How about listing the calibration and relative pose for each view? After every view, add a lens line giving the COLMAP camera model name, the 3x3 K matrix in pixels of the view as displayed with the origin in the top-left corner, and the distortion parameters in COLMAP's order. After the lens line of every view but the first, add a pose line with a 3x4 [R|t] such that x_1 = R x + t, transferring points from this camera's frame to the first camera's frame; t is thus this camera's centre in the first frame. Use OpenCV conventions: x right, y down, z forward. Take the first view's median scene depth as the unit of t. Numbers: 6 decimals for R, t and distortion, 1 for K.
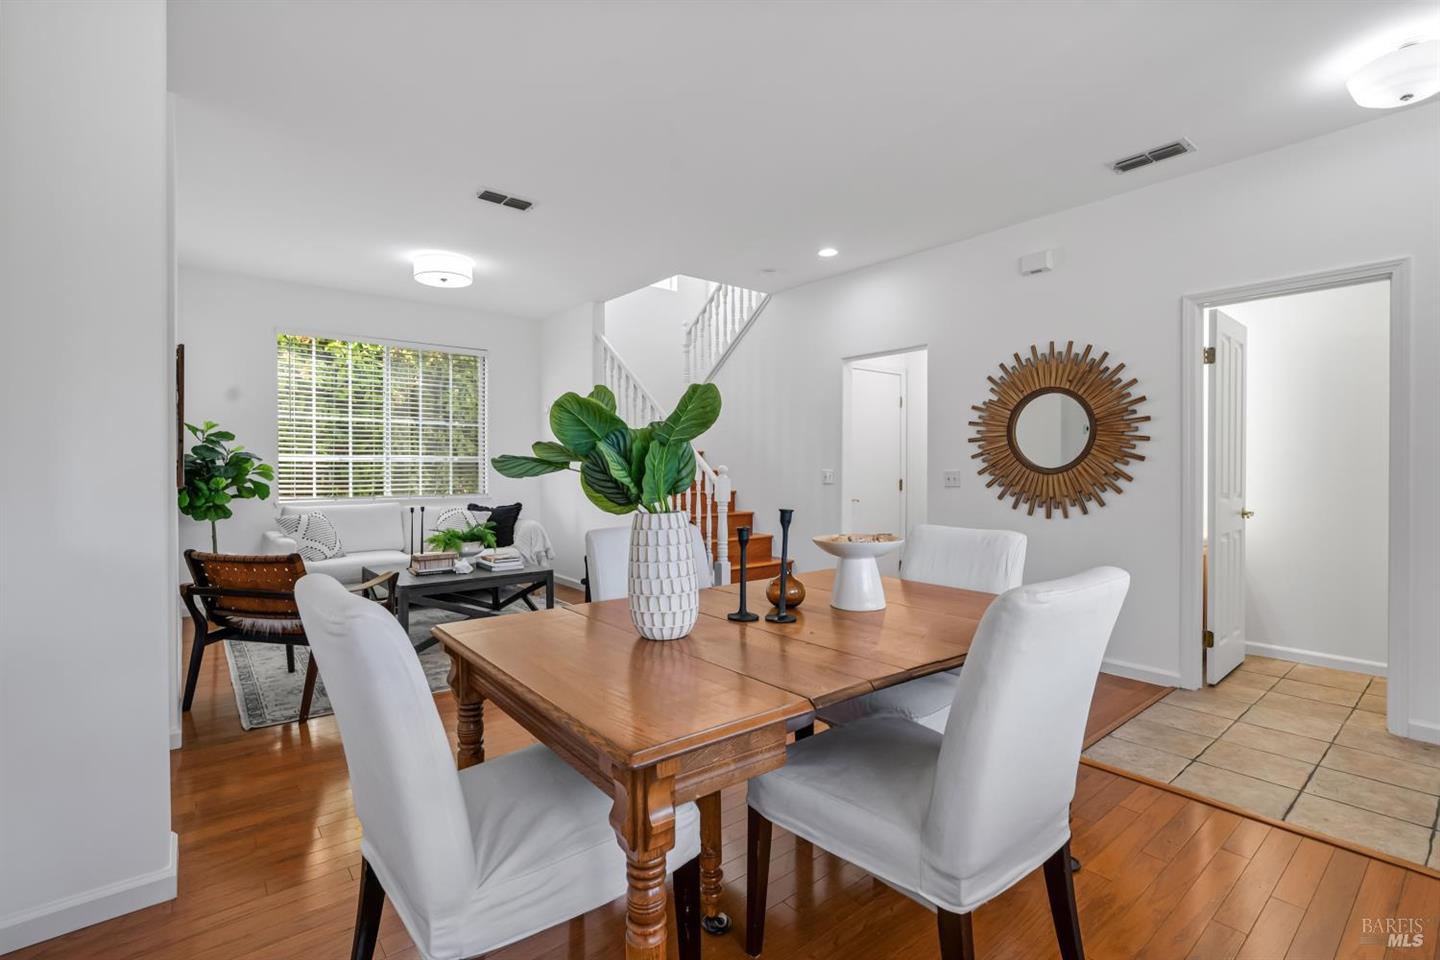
lens RADIAL K [[657.5, 0, 736.2], [0, 657.5, 470.0], [0, 0, 1]] dist [0.001583, 0.000096]
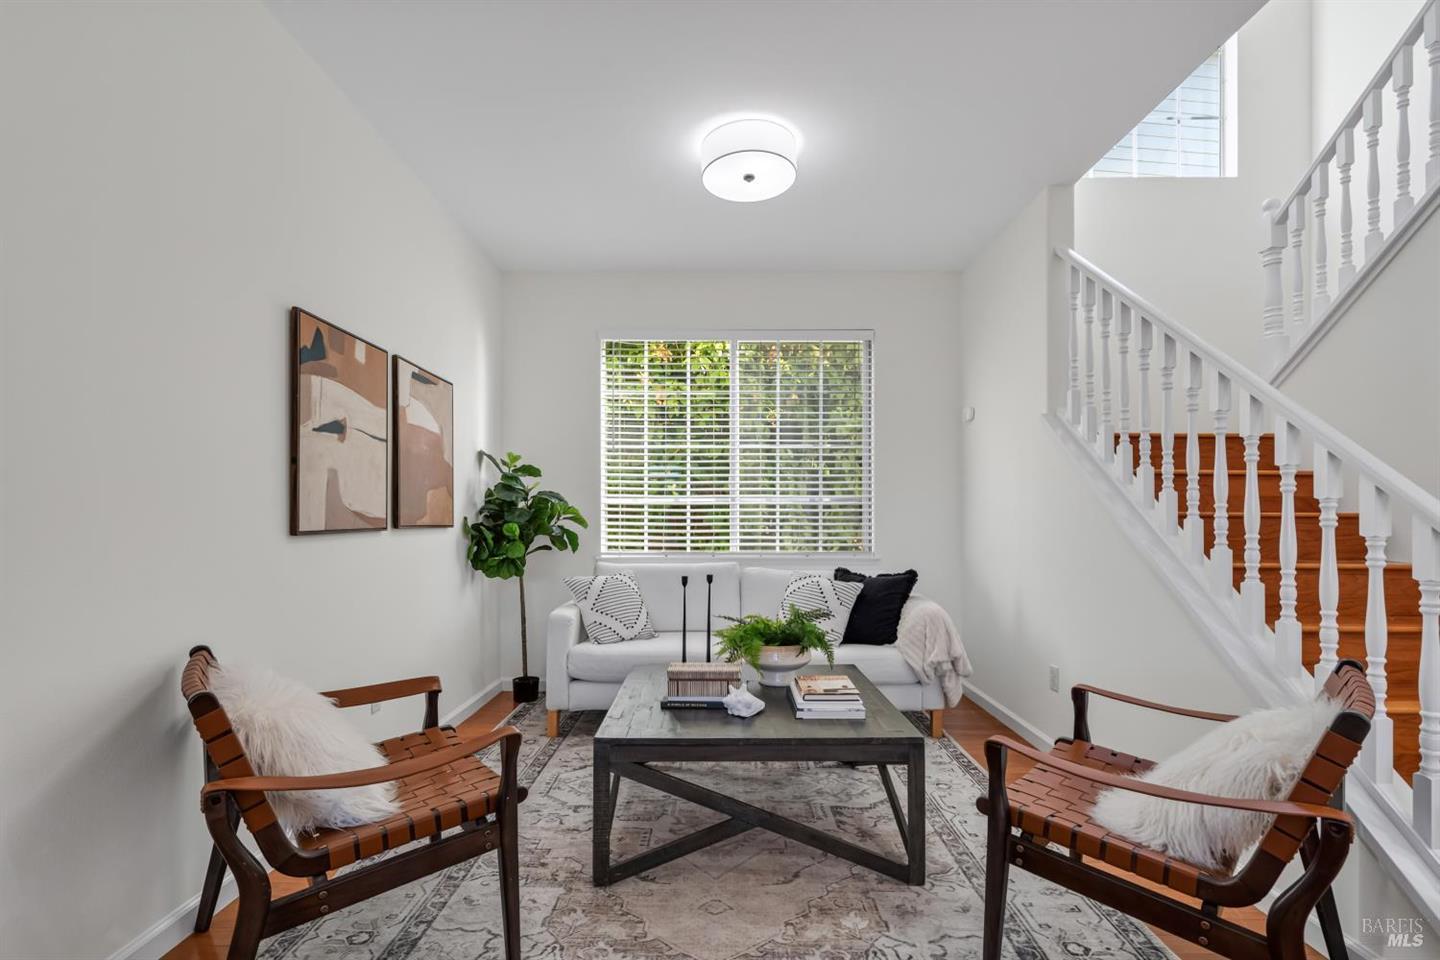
lens RADIAL K [[660.4, 0, 719.1], [0, 660.4, 522.4], [0, 0, 1]] dist [-0.000421, 0.000116]
pose [[0.757569, -0.004241, -0.652741, -0.078902], [-0.000649, 0.999974, -0.007250, 0.012581], [0.652754, 0.005916, 0.757547, 0.458636]]
